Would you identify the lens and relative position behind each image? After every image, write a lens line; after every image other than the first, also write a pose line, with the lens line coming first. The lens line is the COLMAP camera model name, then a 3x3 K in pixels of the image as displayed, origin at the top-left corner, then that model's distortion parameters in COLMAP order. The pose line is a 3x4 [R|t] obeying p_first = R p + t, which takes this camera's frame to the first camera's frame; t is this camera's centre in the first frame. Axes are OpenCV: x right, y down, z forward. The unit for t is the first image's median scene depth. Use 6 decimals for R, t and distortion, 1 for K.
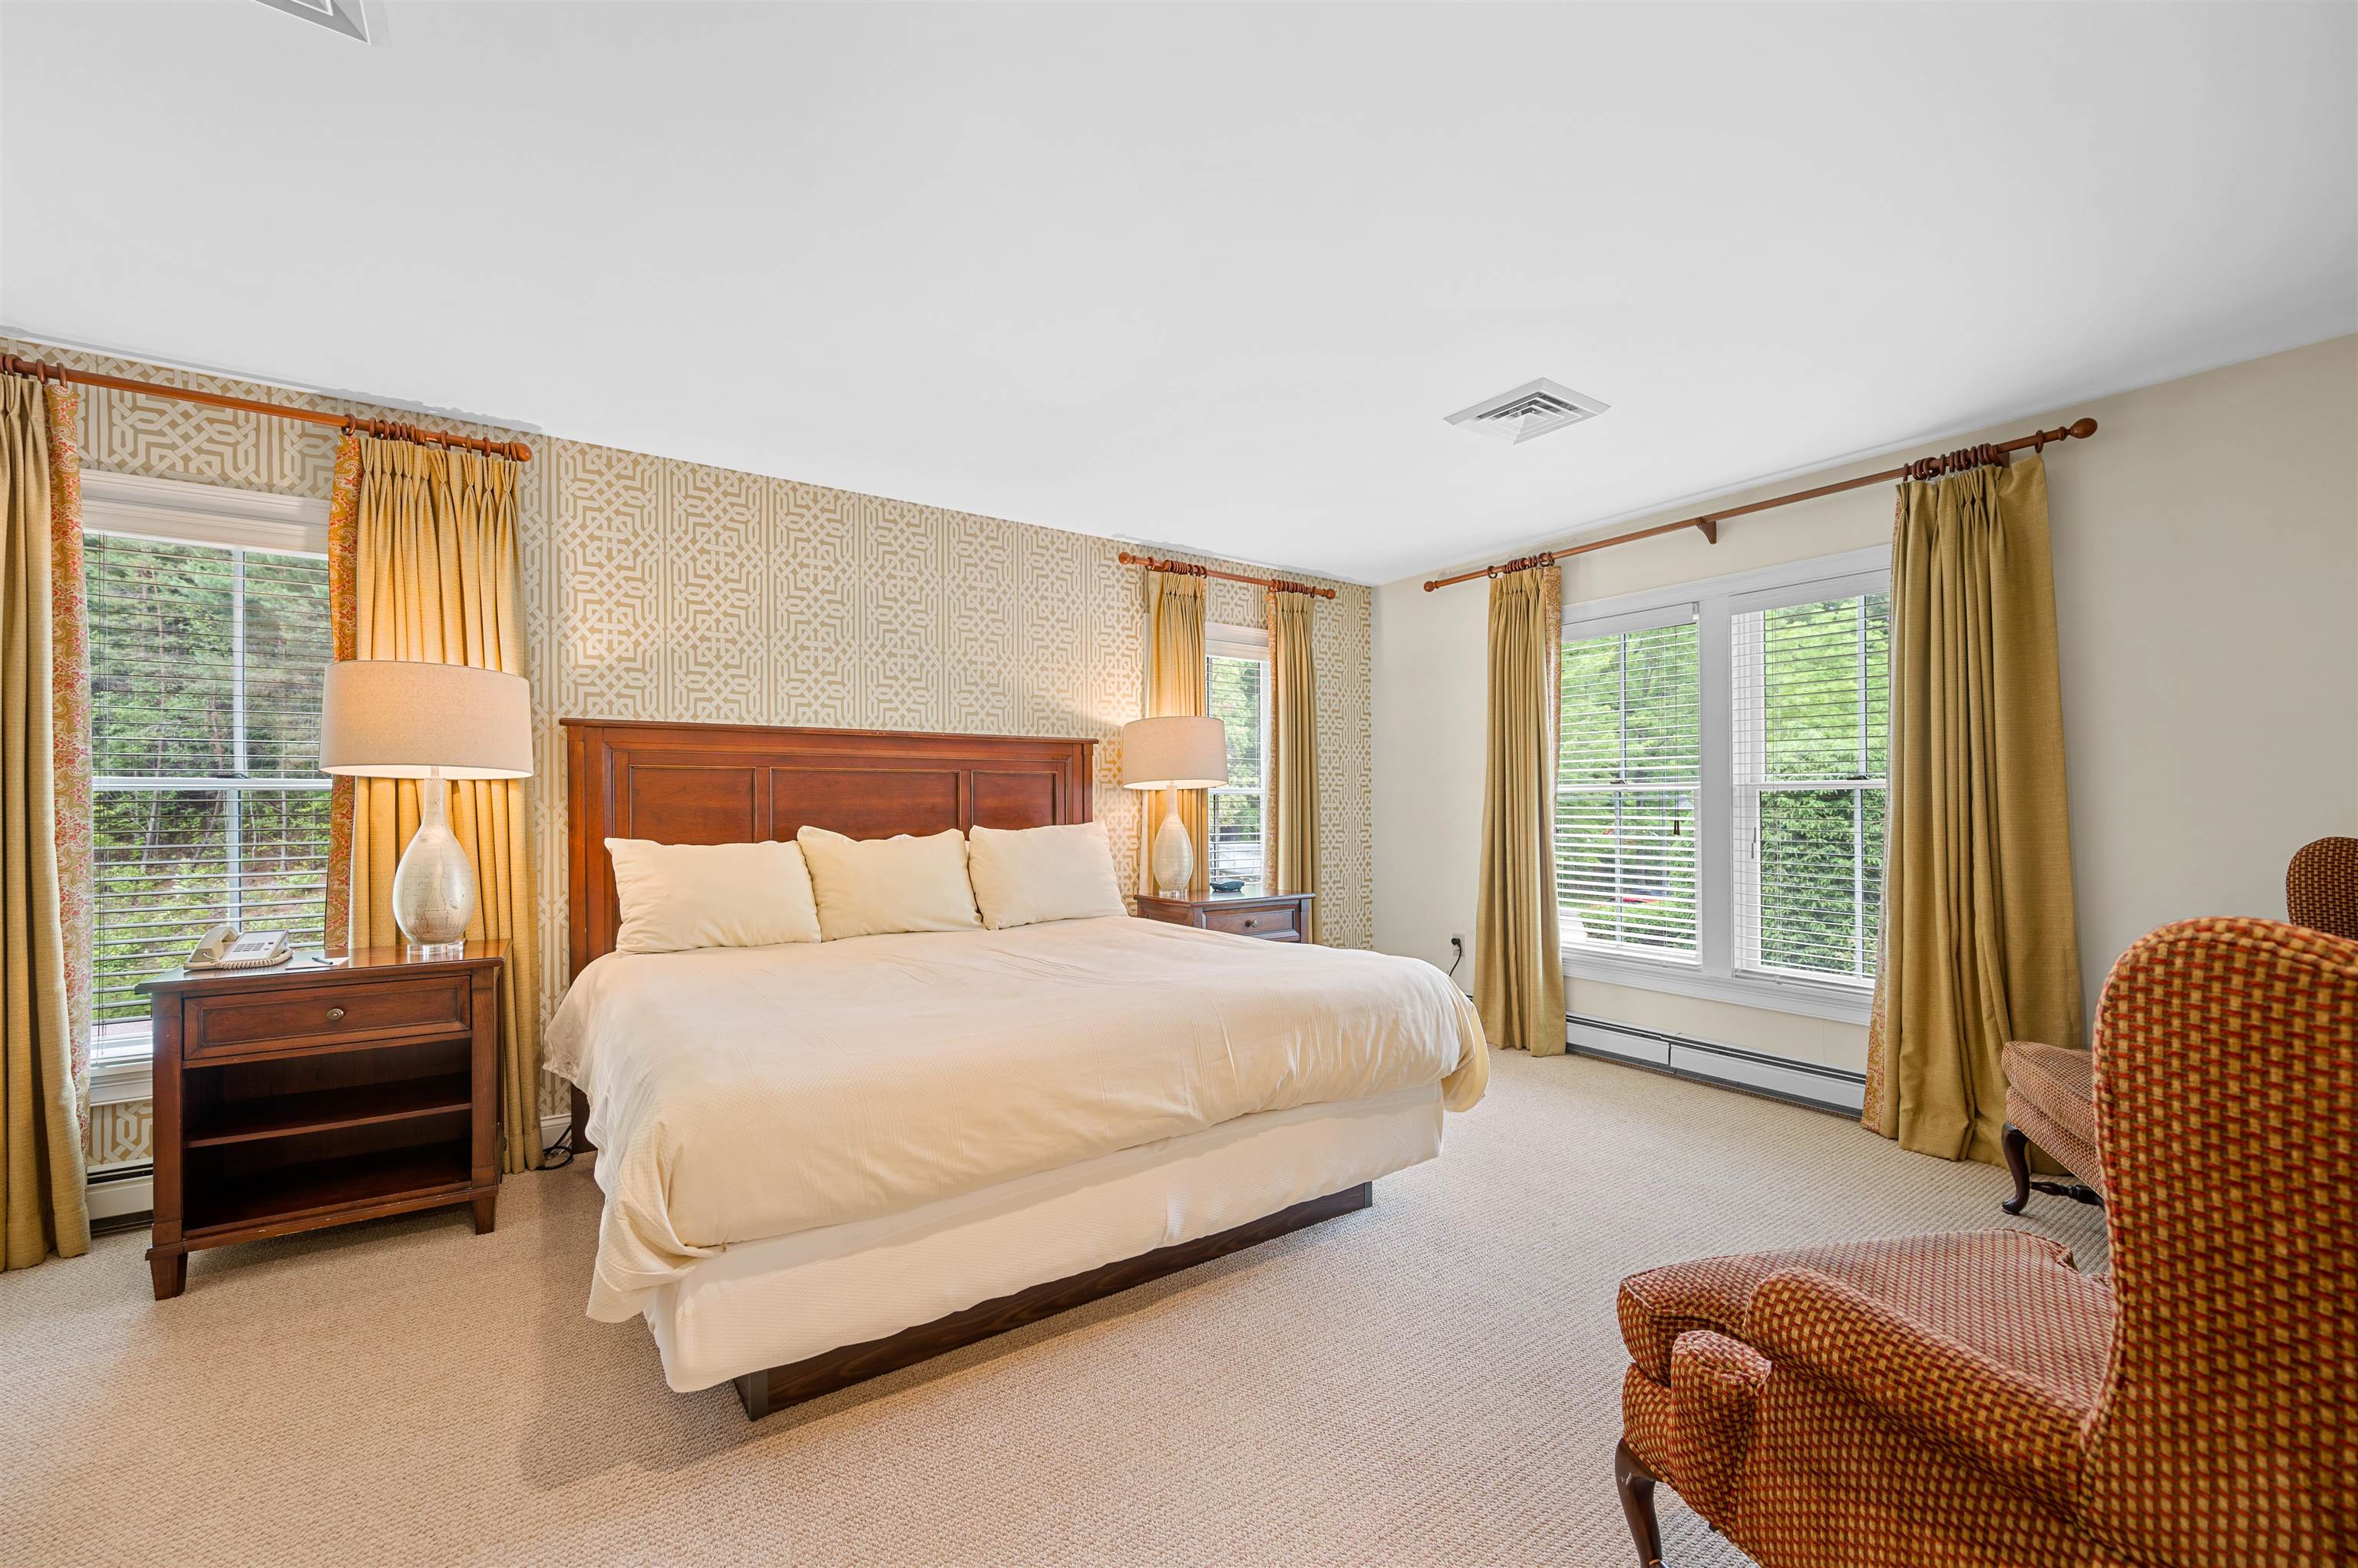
lens RADIAL K [[936.1, 0, 1172.7], [0, 936.1, 808.1], [0, 0, 1]] dist [-0.003788, 0.001033]
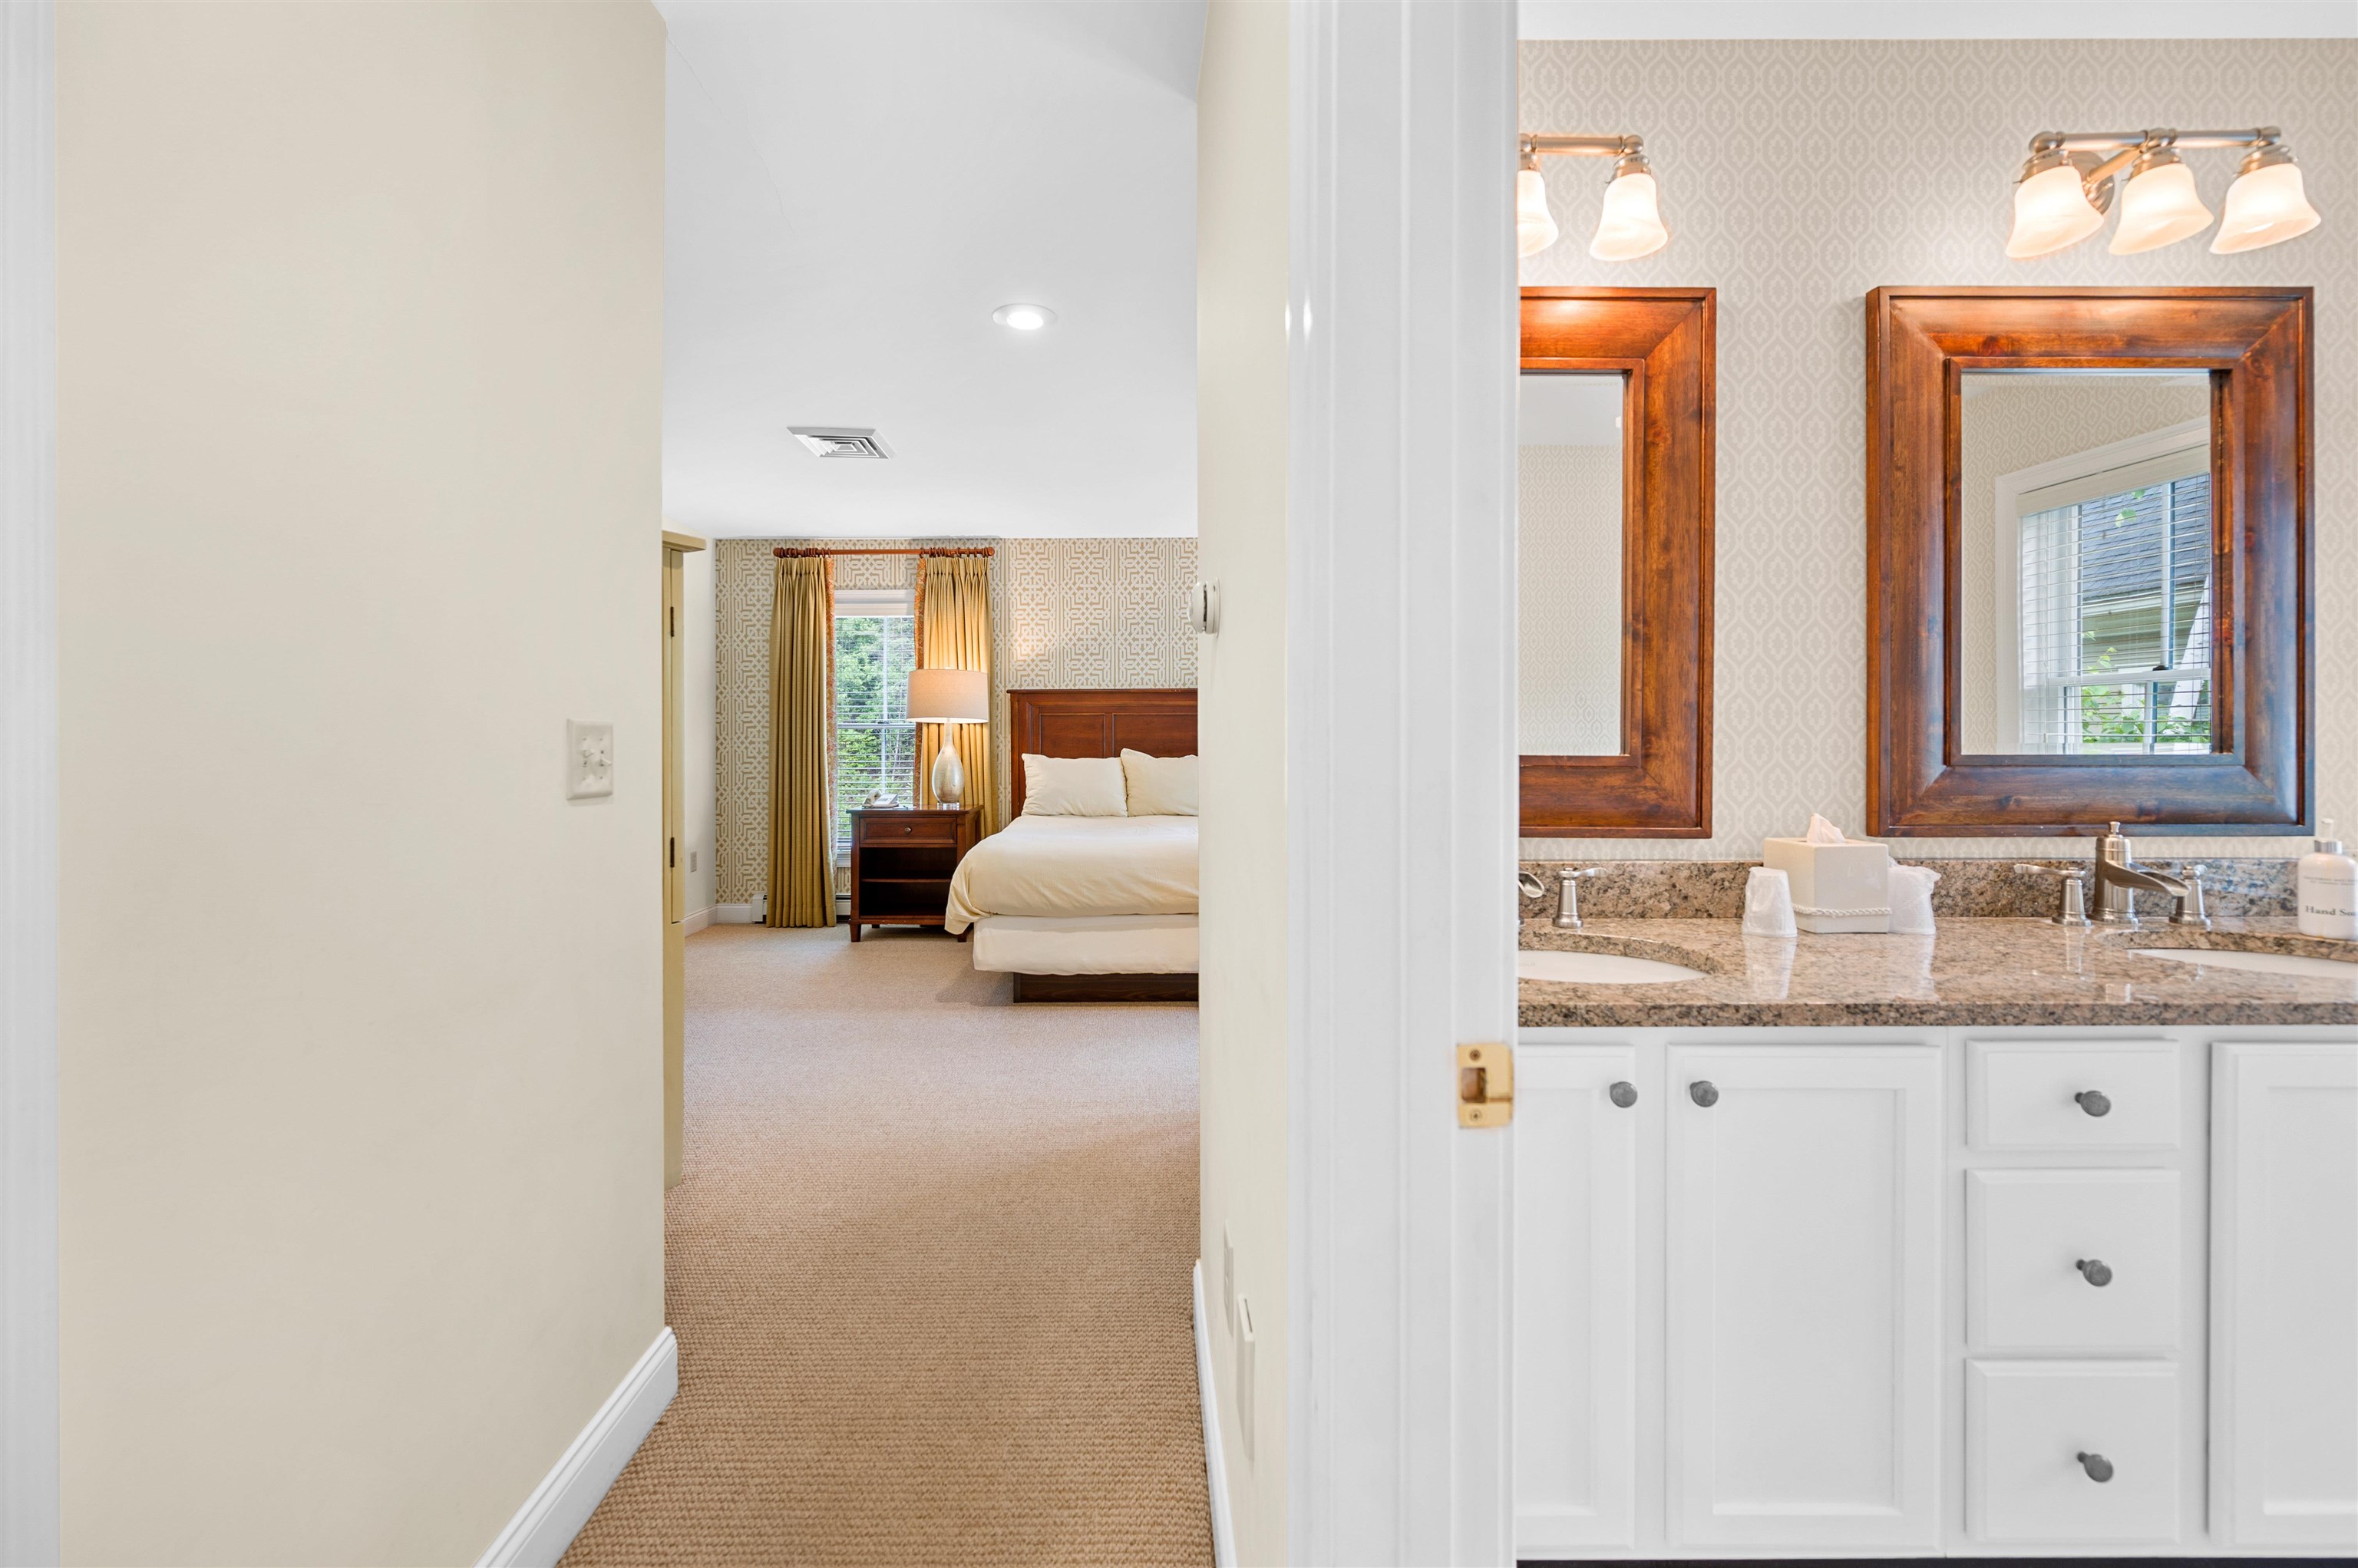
lens RADIAL K [[936.1, 0, 1126.3], [0, 936.1, 743.2], [0, 0, 1]] dist [-0.003788, 0.001033]
pose [[0.827674, 0.005706, -0.561181, 0.624277], [-0.004175, 0.999983, 0.004011, 0.002696], [0.561194, -0.000977, 0.827684, -0.439556]]
